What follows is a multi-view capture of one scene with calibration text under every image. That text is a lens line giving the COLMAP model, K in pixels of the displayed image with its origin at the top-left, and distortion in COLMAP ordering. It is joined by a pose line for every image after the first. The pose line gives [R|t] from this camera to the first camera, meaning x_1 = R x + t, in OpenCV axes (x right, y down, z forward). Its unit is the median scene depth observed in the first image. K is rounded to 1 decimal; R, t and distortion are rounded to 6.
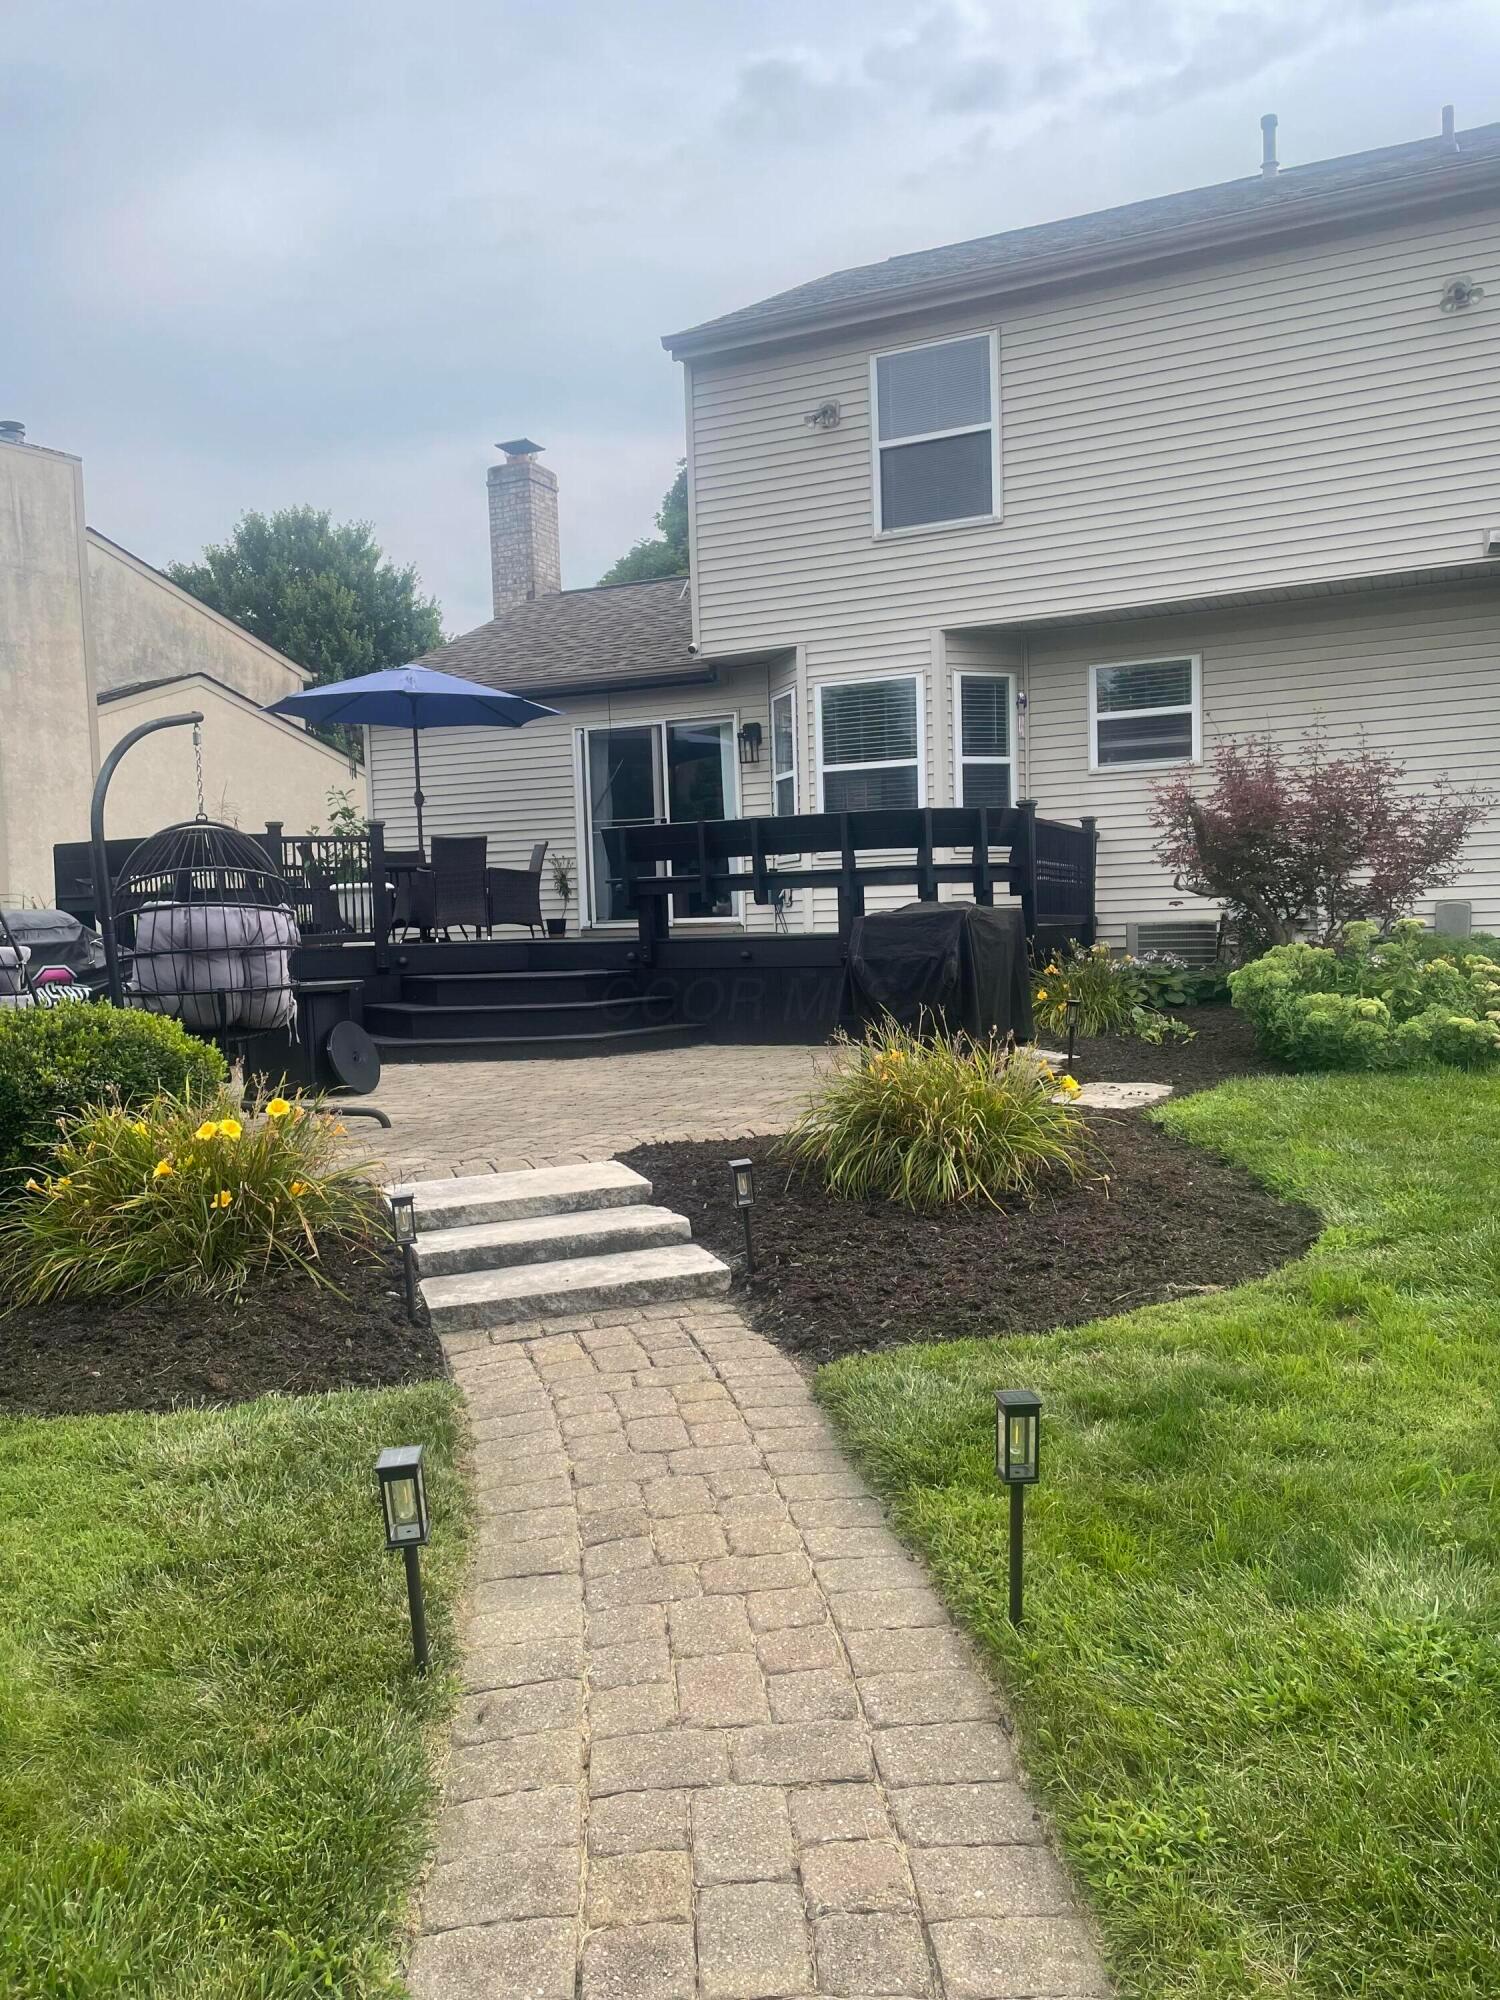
lens RADIAL K [[1506.1, 0, 778.0], [0, 1506.1, 1007.0], [0, 0, 1]] dist [0.085428, -0.107273]
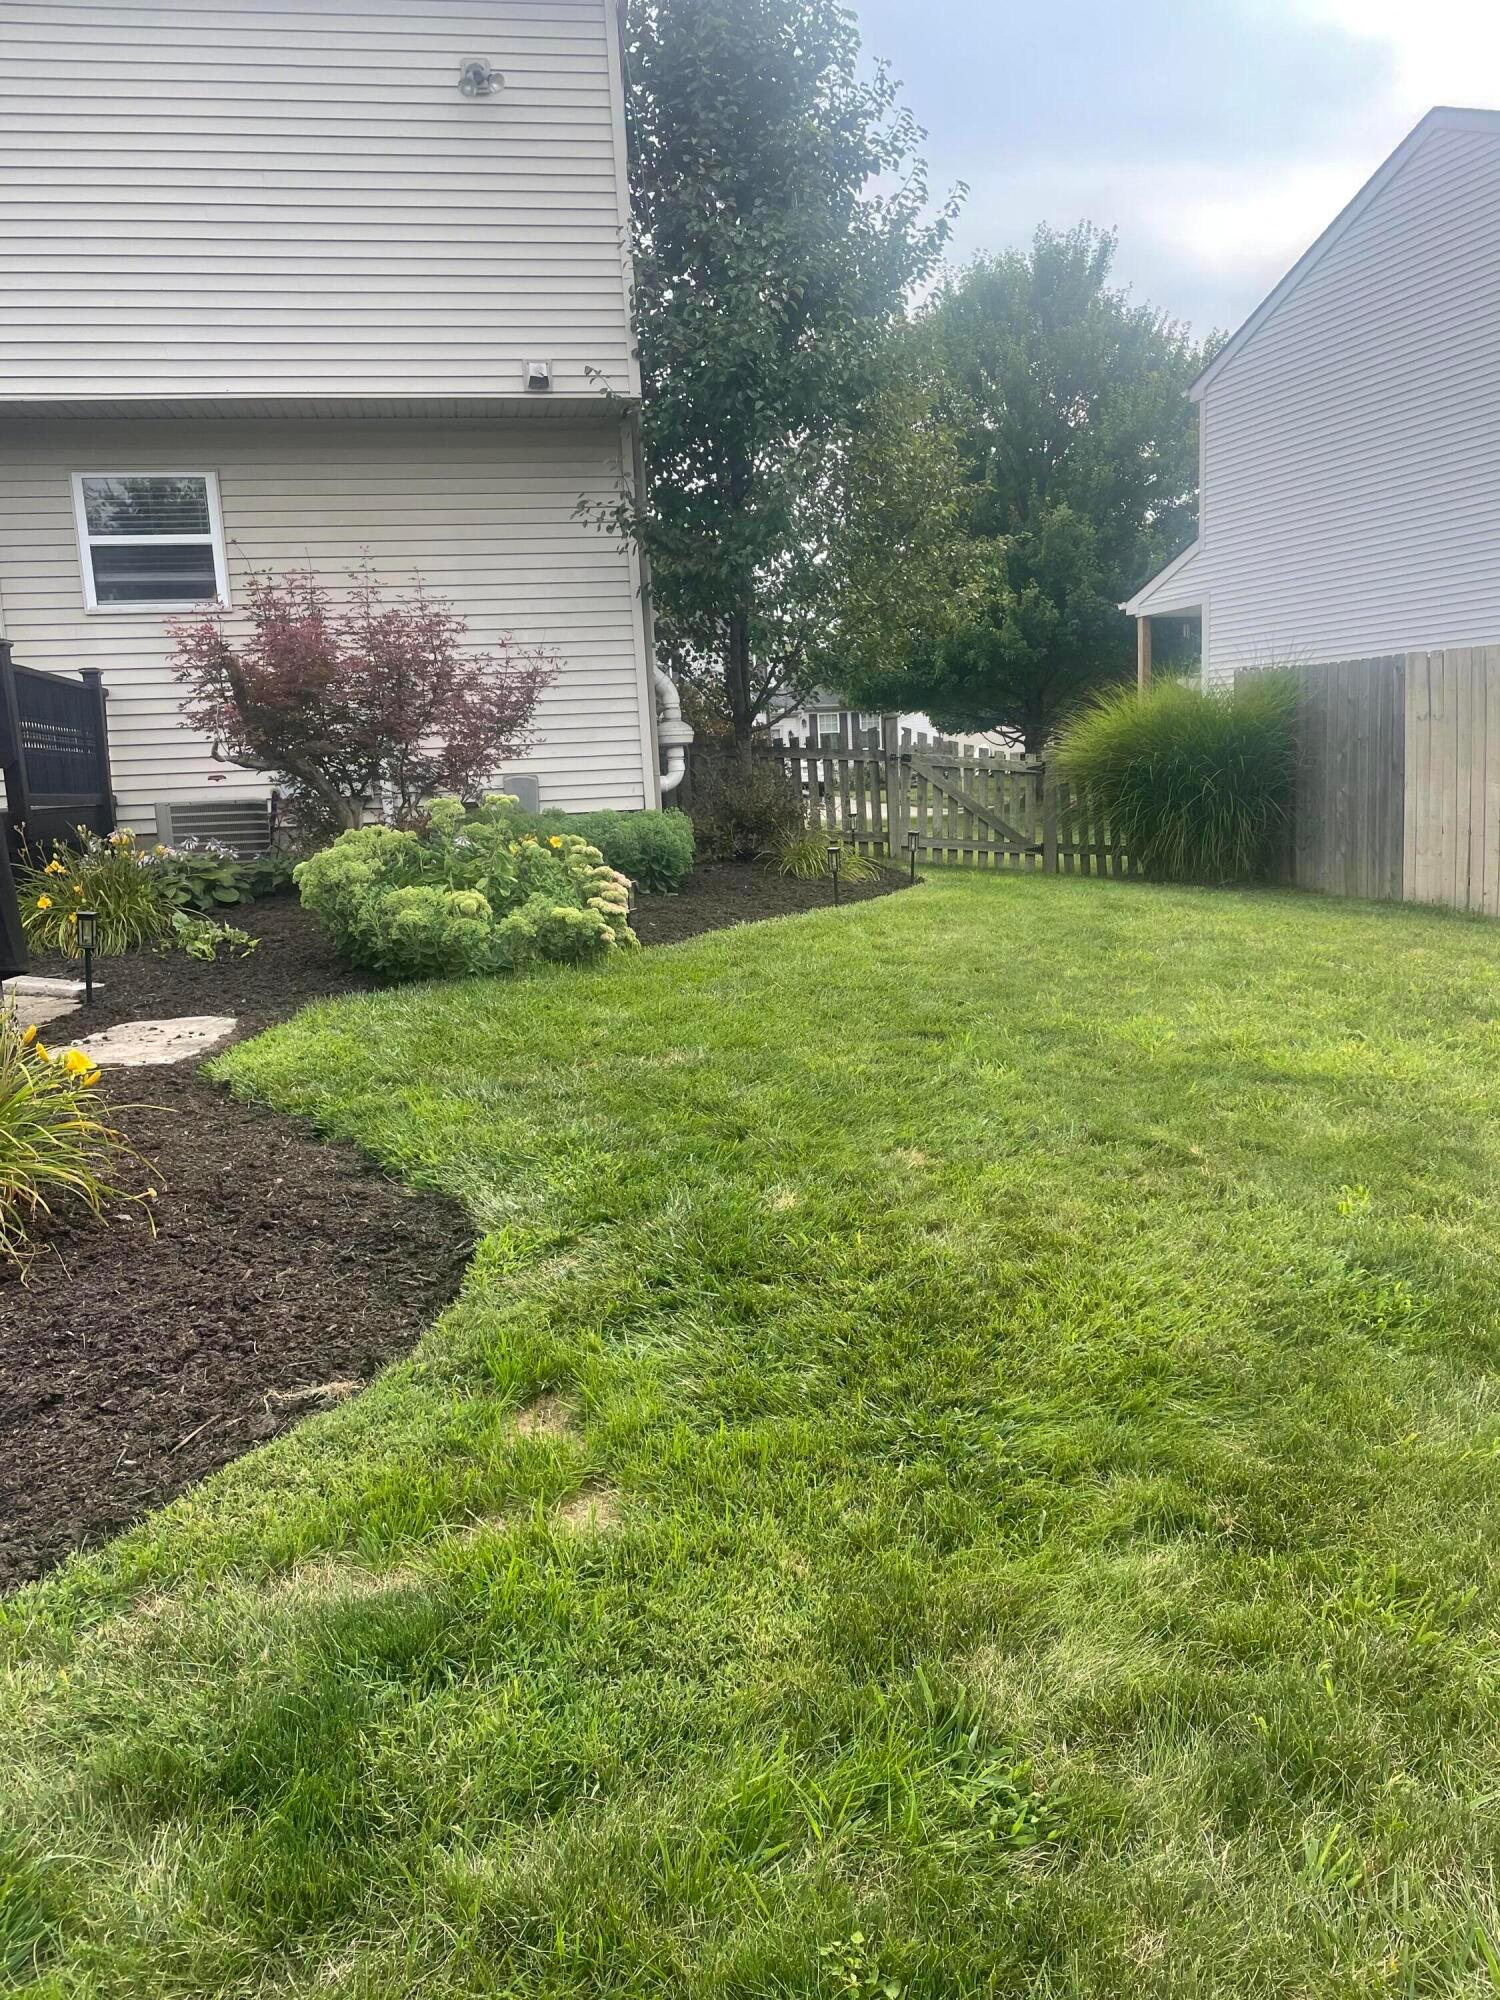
lens RADIAL K [[1506.1, 0, 778.0], [0, 1506.1, 1007.0], [0, 0, 1]] dist [0.085428, -0.107273]
pose [[0.820161, -0.096659, 0.563909, 0.043963], [0.051215, 0.994072, 0.095904, -0.011012], [-0.569836, -0.049776, 0.820249, 0.178878]]
